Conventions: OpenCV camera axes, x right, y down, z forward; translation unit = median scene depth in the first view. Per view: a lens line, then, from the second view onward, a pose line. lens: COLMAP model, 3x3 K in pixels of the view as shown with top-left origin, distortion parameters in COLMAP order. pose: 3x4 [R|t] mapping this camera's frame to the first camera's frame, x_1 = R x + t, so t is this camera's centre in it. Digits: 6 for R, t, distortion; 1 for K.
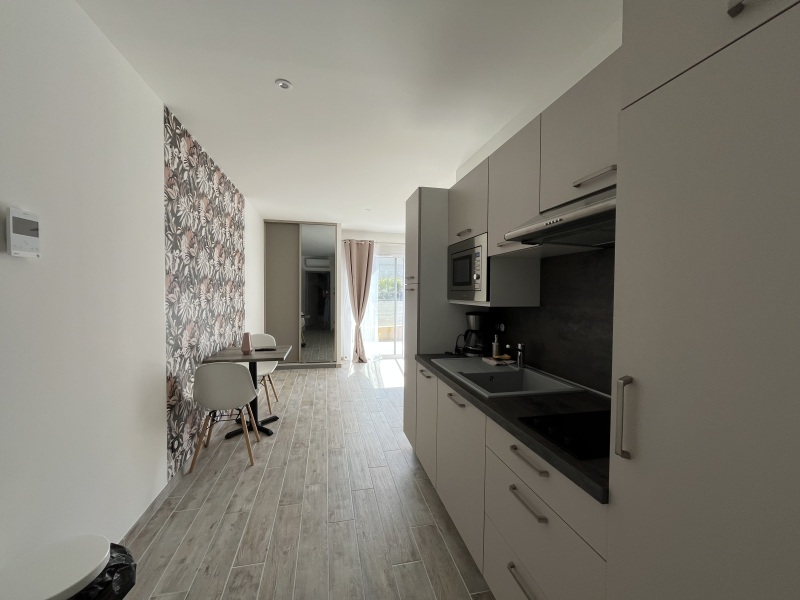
lens RADIAL K [[325.6, 0, 387.3], [0, 325.6, 302.3], [0, 0, 1]] dist [-0.002385, 0.000468]
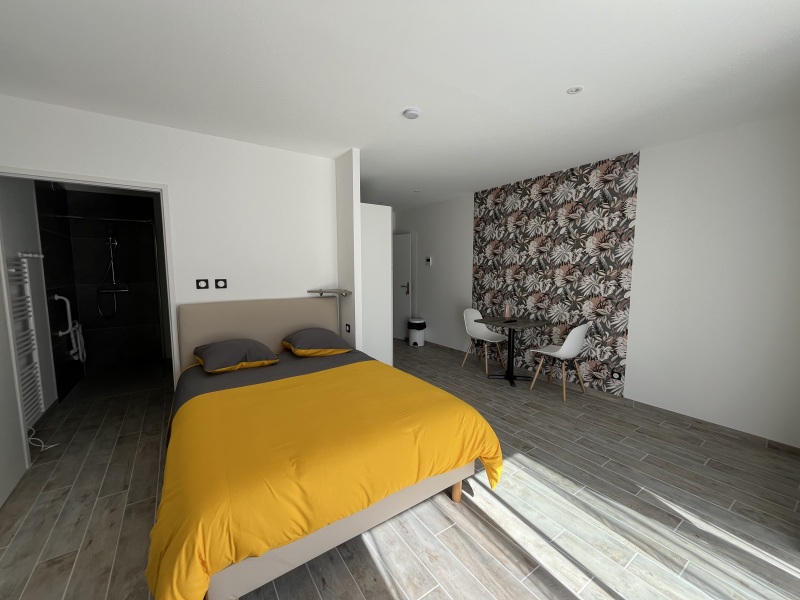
lens RADIAL K [[325.6, 0, 403.6], [0, 325.6, 300.7], [0, 0, 1]] dist [-0.002385, 0.000468]
pose [[-0.908832, 0.039494, -0.415290, 0.461200], [-0.014531, 0.991907, 0.126130, -0.075408], [0.416910, 0.120666, -0.900903, 1.780842]]
